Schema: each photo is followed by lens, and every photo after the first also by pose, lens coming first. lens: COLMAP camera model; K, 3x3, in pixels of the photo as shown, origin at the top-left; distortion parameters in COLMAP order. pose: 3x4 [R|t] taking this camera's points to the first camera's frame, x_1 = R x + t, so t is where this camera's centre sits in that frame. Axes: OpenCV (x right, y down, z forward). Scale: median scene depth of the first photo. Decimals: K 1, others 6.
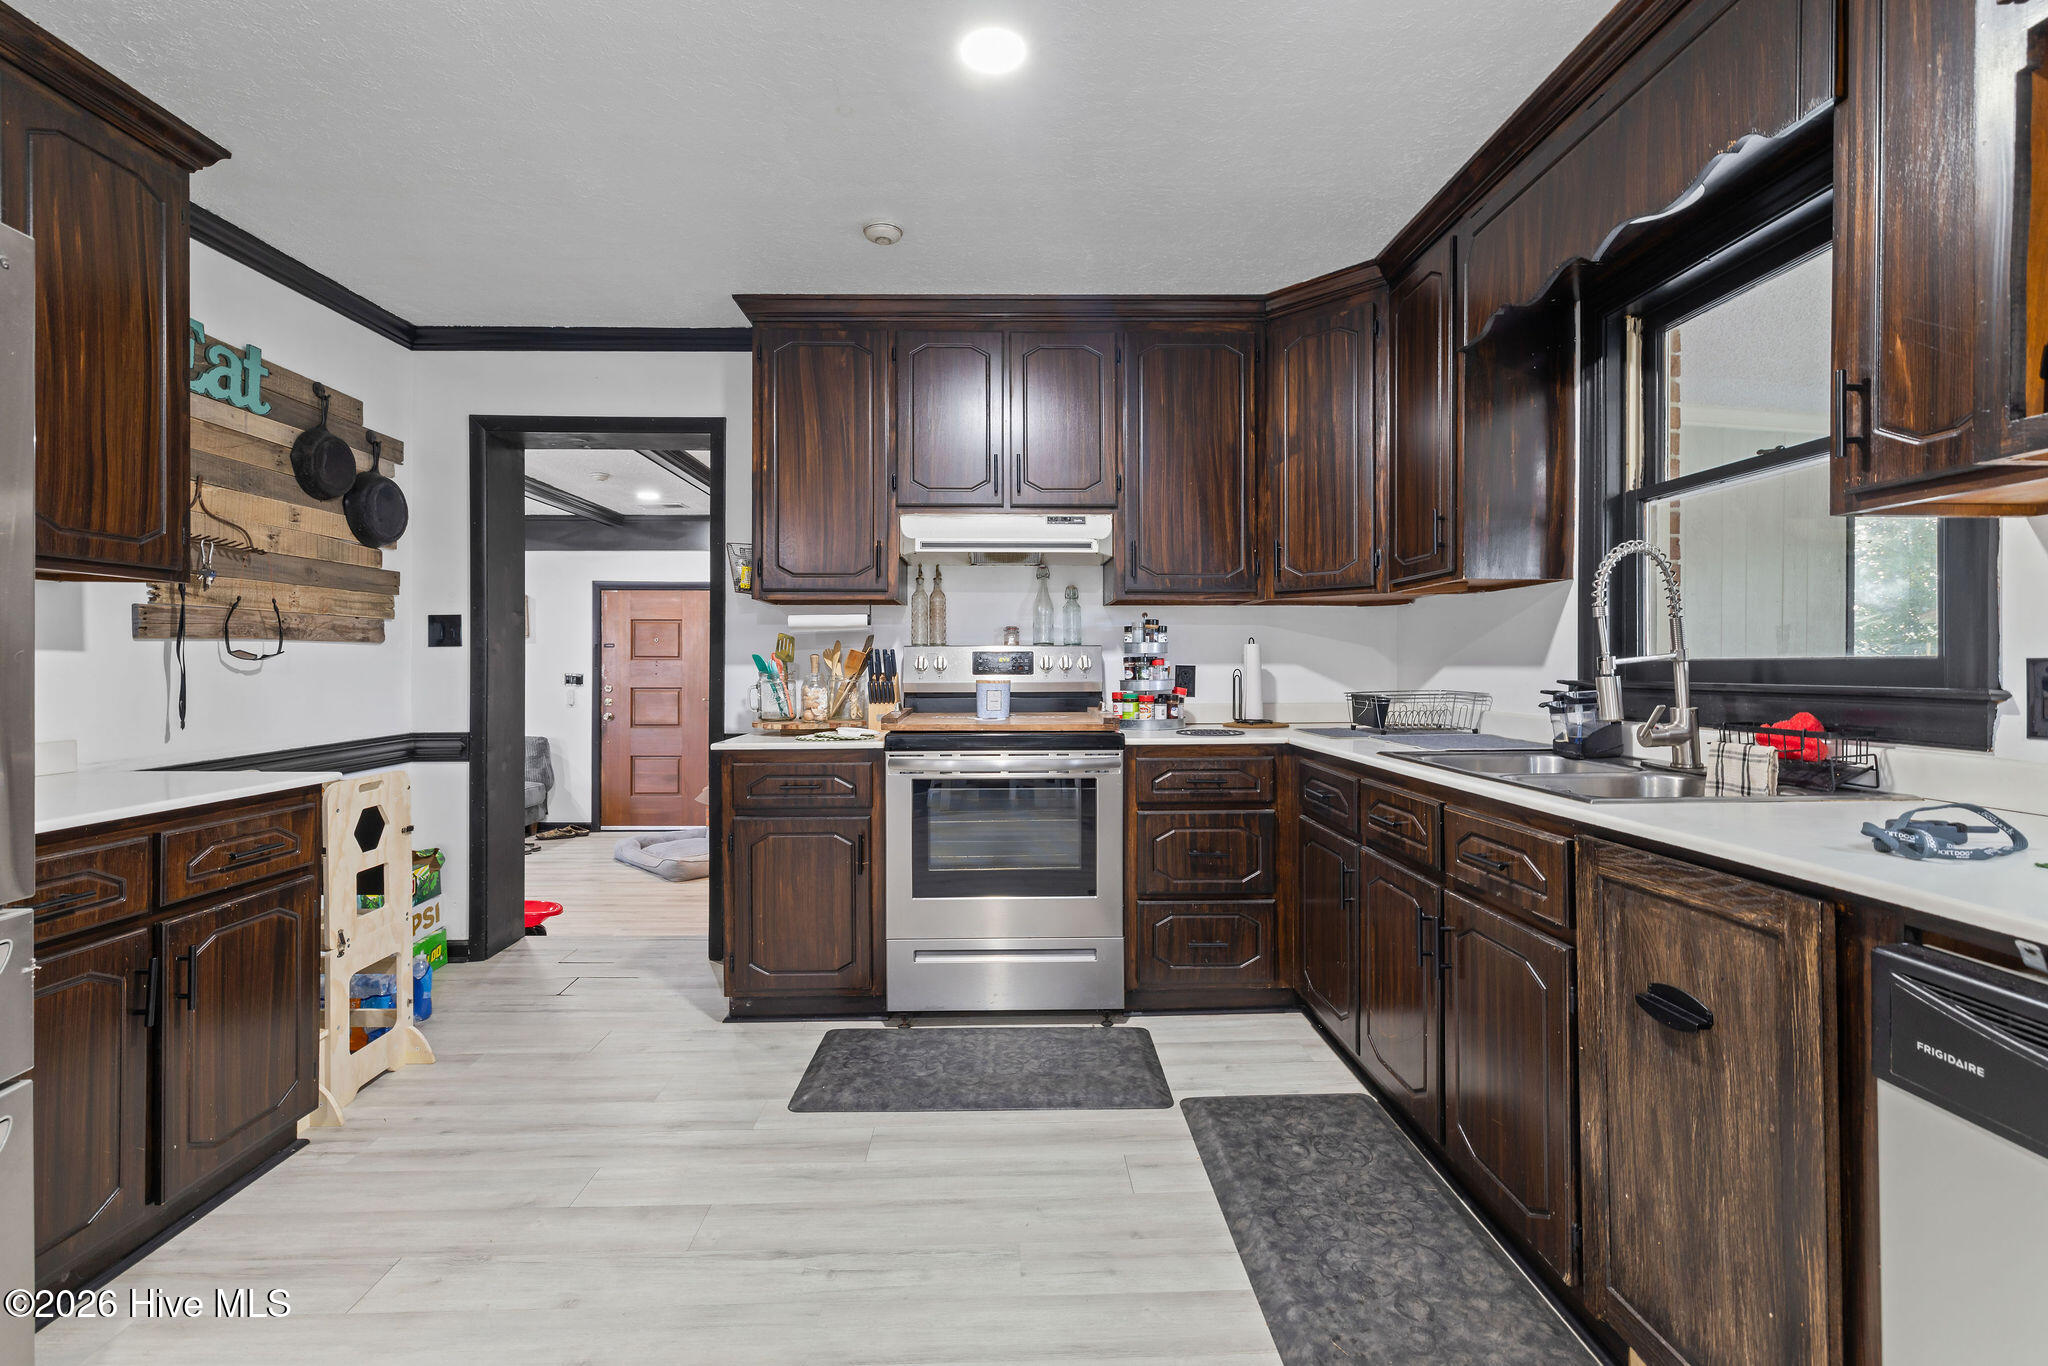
lens RADIAL K [[895.7, 0, 1020.2], [0, 895.7, 659.2], [0, 0, 1]] dist [-0.000241, 0.000398]
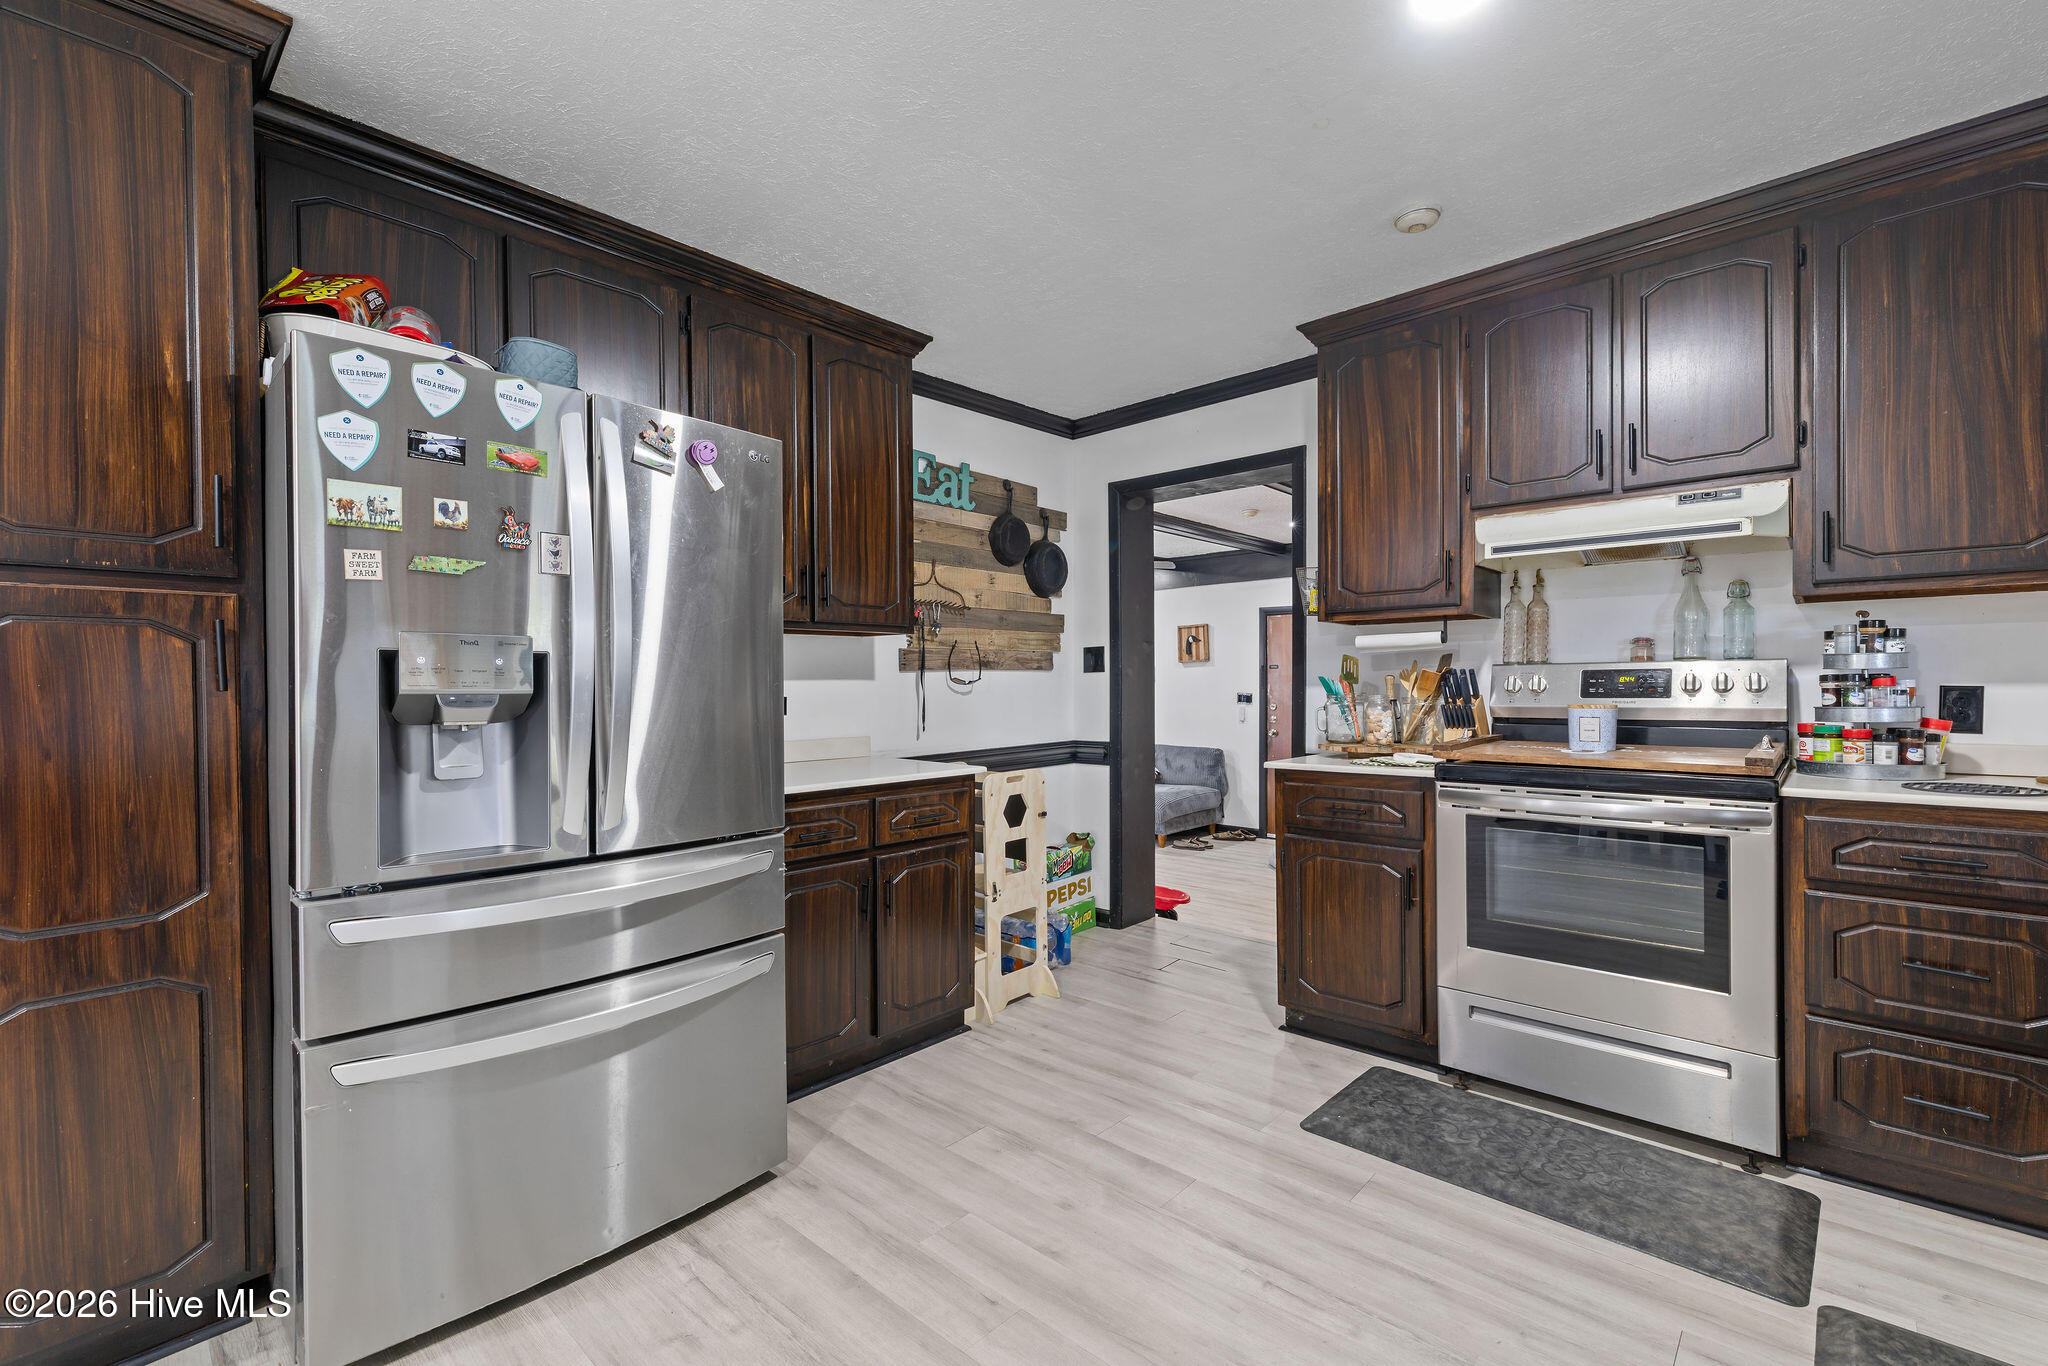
lens RADIAL K [[897.4, 0, 1024.0], [0, 897.4, 683.0], [0, 0, 1]] dist [0.000559, 0.000434]
pose [[0.710740, -0.004632, -0.703440, 0.194412], [0.009628, 0.999949, 0.003143, -0.004790], [0.703389, -0.009007, 0.710748, 0.049358]]
